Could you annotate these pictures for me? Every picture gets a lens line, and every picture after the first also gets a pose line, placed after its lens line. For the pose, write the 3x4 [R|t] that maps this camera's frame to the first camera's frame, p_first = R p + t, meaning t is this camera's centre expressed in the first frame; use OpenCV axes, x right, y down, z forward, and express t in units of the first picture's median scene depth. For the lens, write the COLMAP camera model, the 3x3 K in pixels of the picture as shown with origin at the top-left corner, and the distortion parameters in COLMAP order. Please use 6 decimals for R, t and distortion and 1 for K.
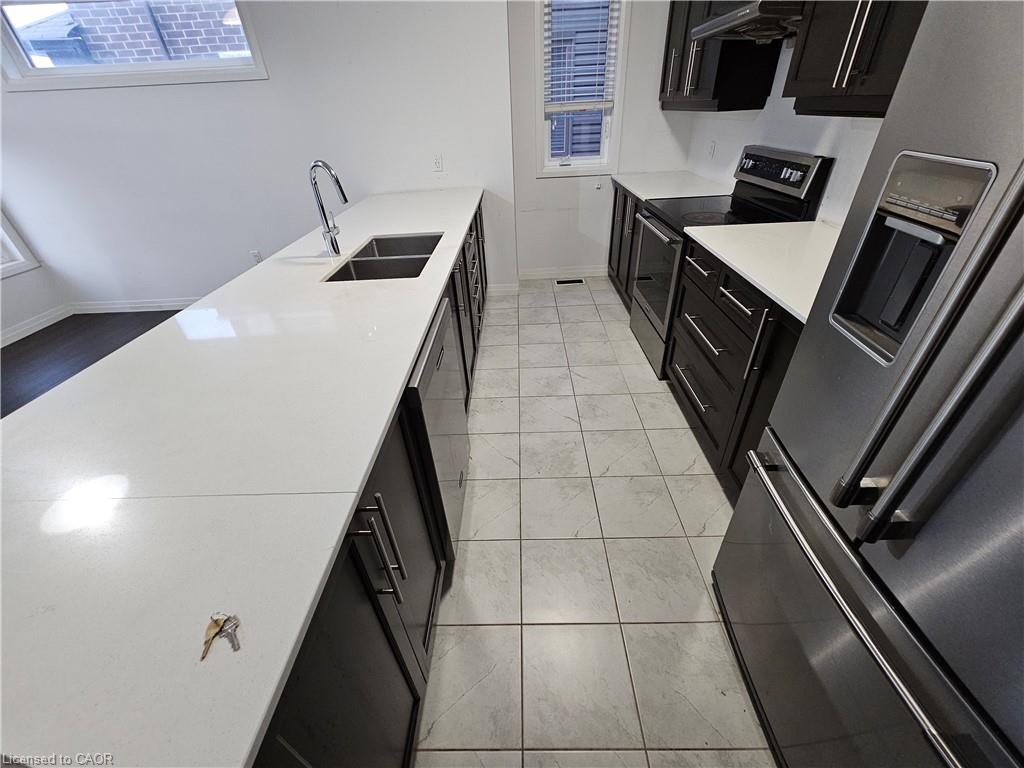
lens RADIAL K [[415.3, 0, 511.0], [0, 415.3, 386.3], [0, 0, 1]] dist [-0.002818, 0.000508]
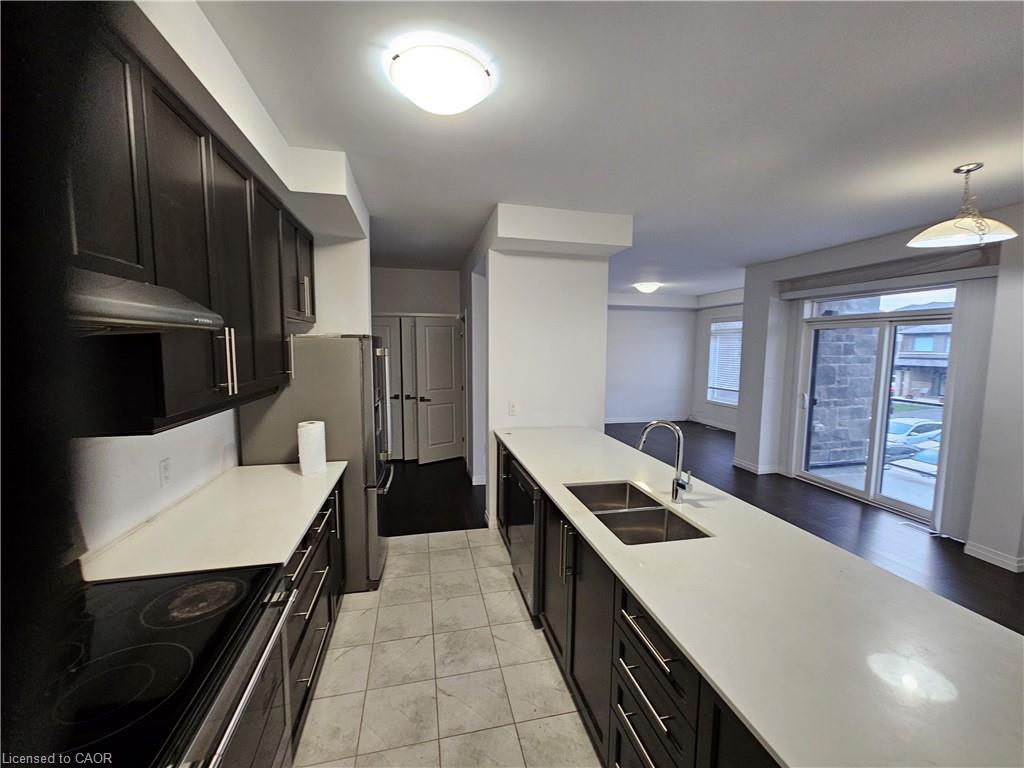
lens RADIAL K [[415.3, 0, 515.8], [0, 415.3, 387.1], [0, 0, 1]] dist [-0.002818, 0.000508]
pose [[-0.970470, 0.062516, -0.232978, 0.159875], [-0.101565, 0.770149, 0.629726, -0.942087], [0.218796, 0.634793, -0.741057, 1.227623]]
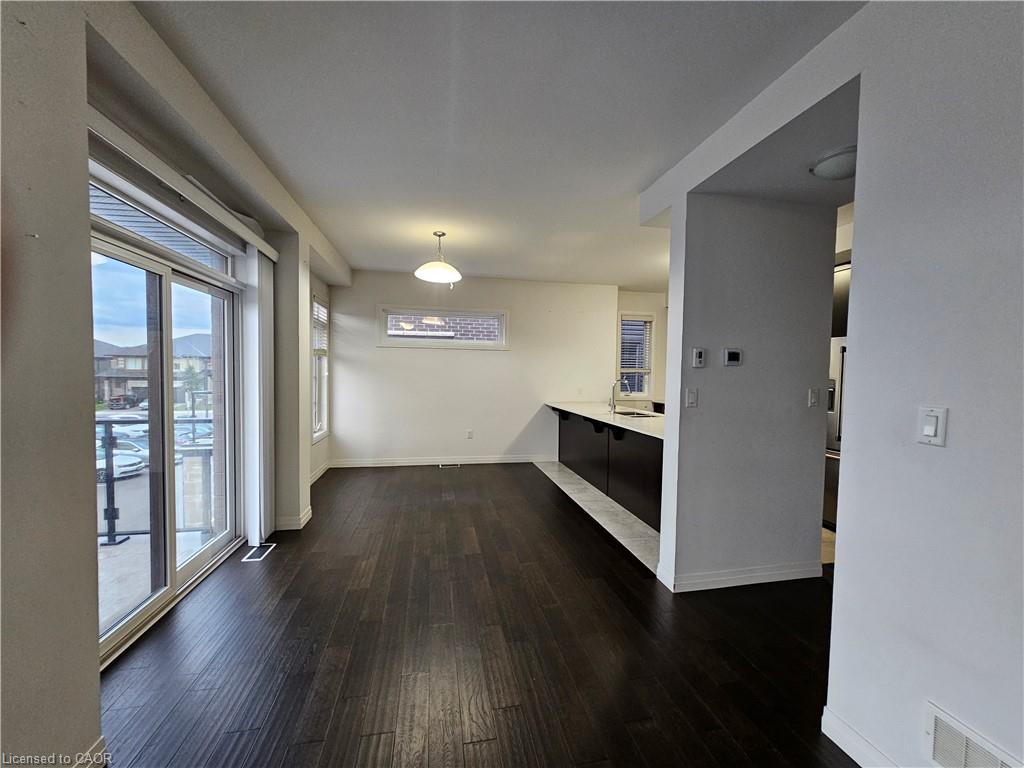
lens RADIAL K [[415.3, 0, 516.8], [0, 415.3, 388.9], [0, 0, 1]] dist [-0.002818, 0.000508]
pose [[0.976005, 0.049682, 0.212004, -1.229679], [0.069519, 0.851572, -0.519608, 0.645123], [-0.206351, 0.521878, 0.827685, -0.806897]]
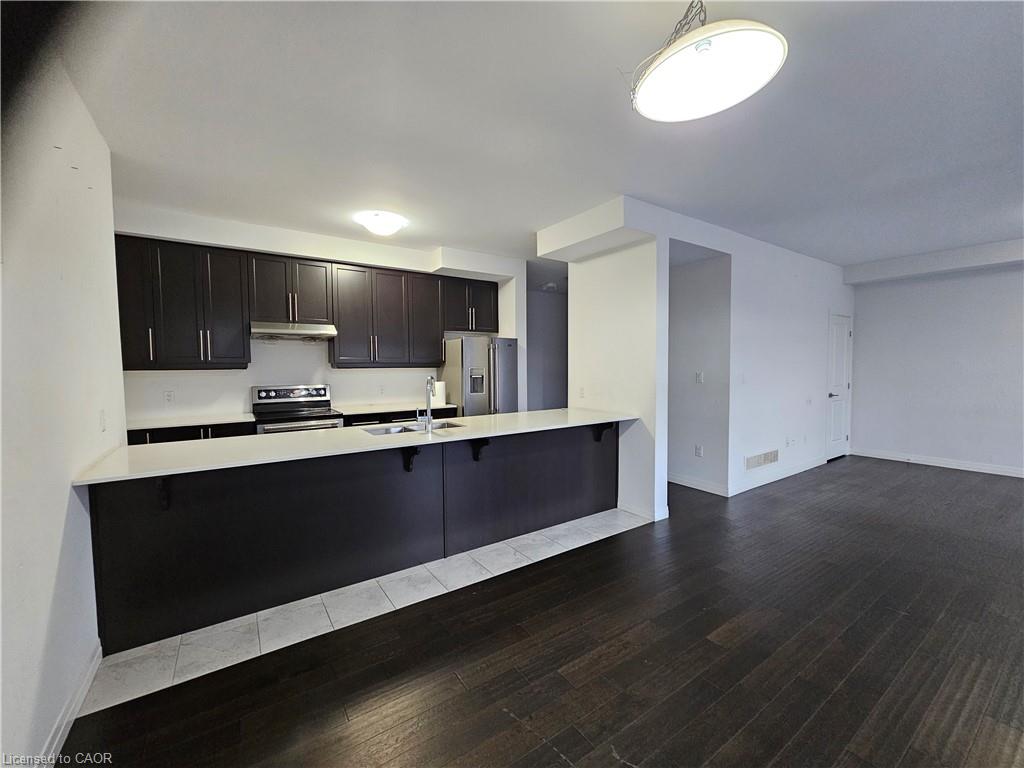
lens RADIAL K [[415.3, 0, 510.5], [0, 415.3, 384.2], [0, 0, 1]] dist [-0.002818, 0.000508]
pose [[-0.570854, 0.017452, 0.820866, -1.521417], [0.488657, 0.810647, 0.322592, -0.657390], [-0.659803, 0.585275, -0.471289, 1.163761]]
